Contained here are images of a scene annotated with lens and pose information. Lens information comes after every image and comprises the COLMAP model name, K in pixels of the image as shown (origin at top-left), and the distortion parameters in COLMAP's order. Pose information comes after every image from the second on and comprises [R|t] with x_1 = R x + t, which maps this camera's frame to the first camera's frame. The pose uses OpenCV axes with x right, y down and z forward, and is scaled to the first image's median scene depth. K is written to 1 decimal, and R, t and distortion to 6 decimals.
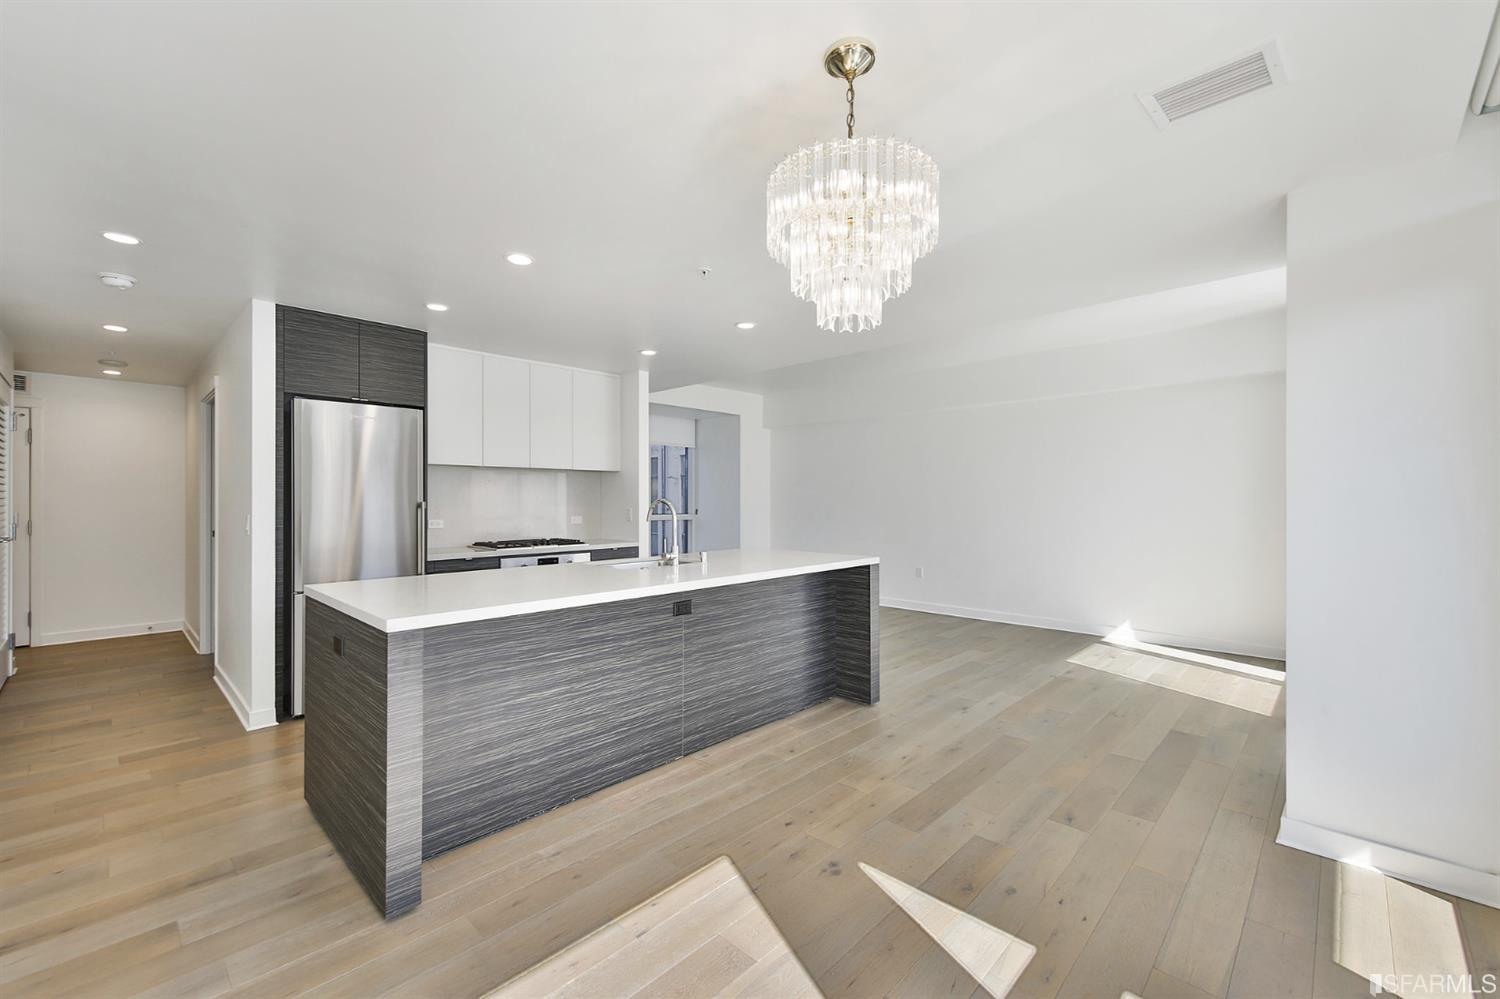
lens RADIAL K [[610.7, 0, 747.4], [0, 610.7, 502.6], [0, 0, 1]] dist [-0.000657, -0.000550]
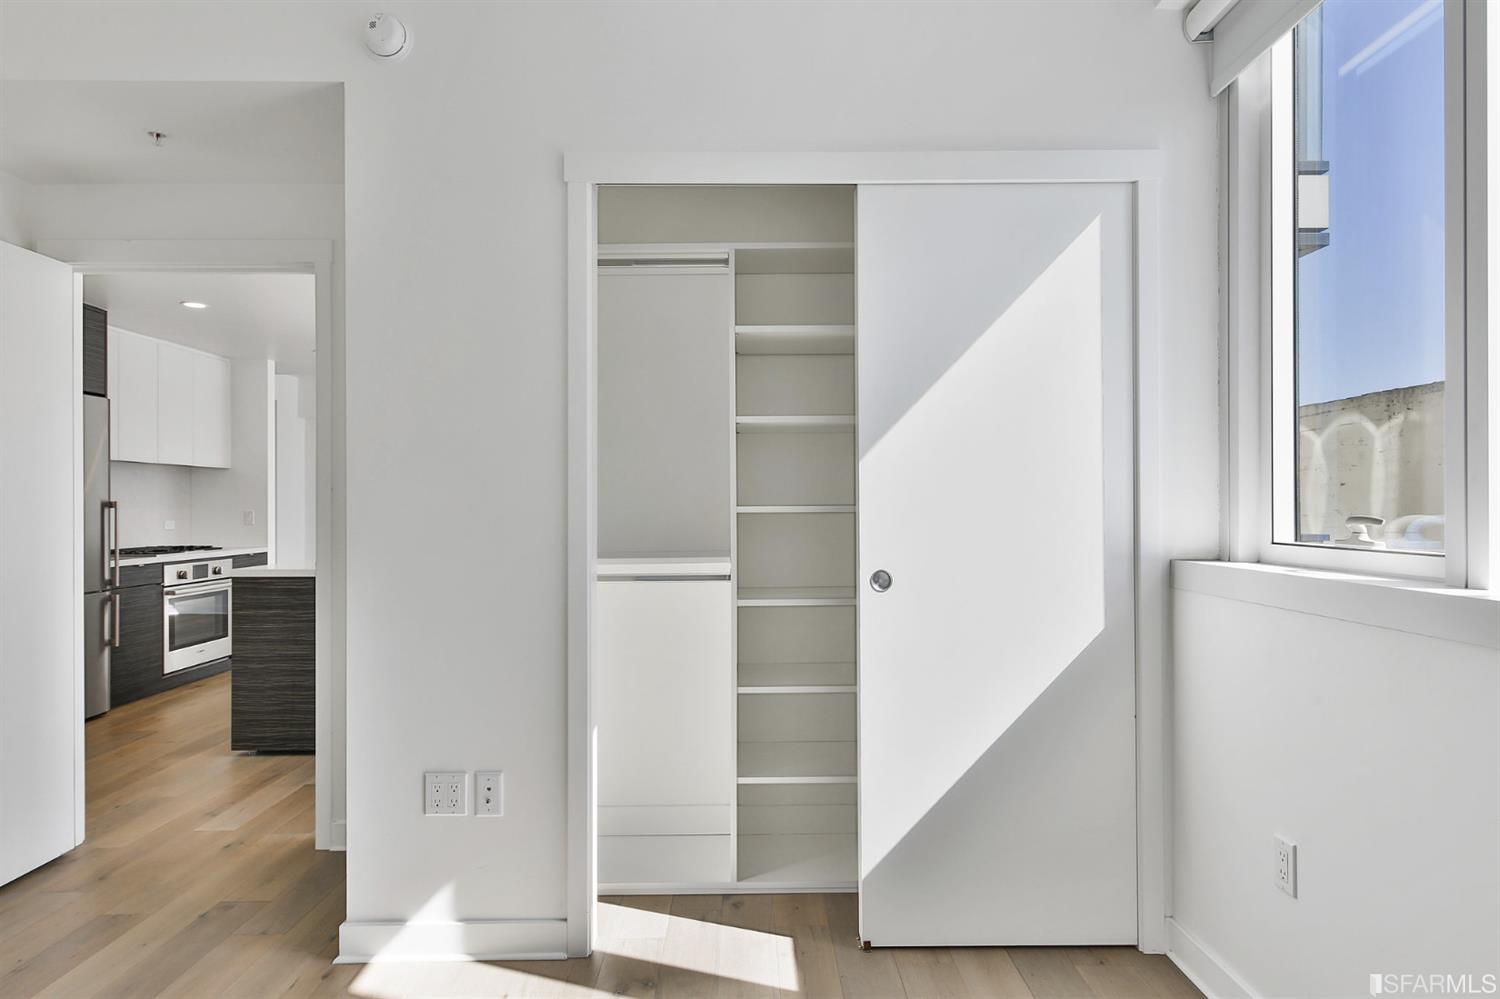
lens RADIAL K [[854.1, 0, 755.3], [0, 854.1, 502.6], [0, 0, 1]] dist [0.006884, 0.001724]
pose [[0.711983, 0.001653, 0.702194, -0.792918], [0.006040, 0.999946, -0.008479, 0.018487], [-0.702170, 0.010278, 0.711935, -0.598876]]
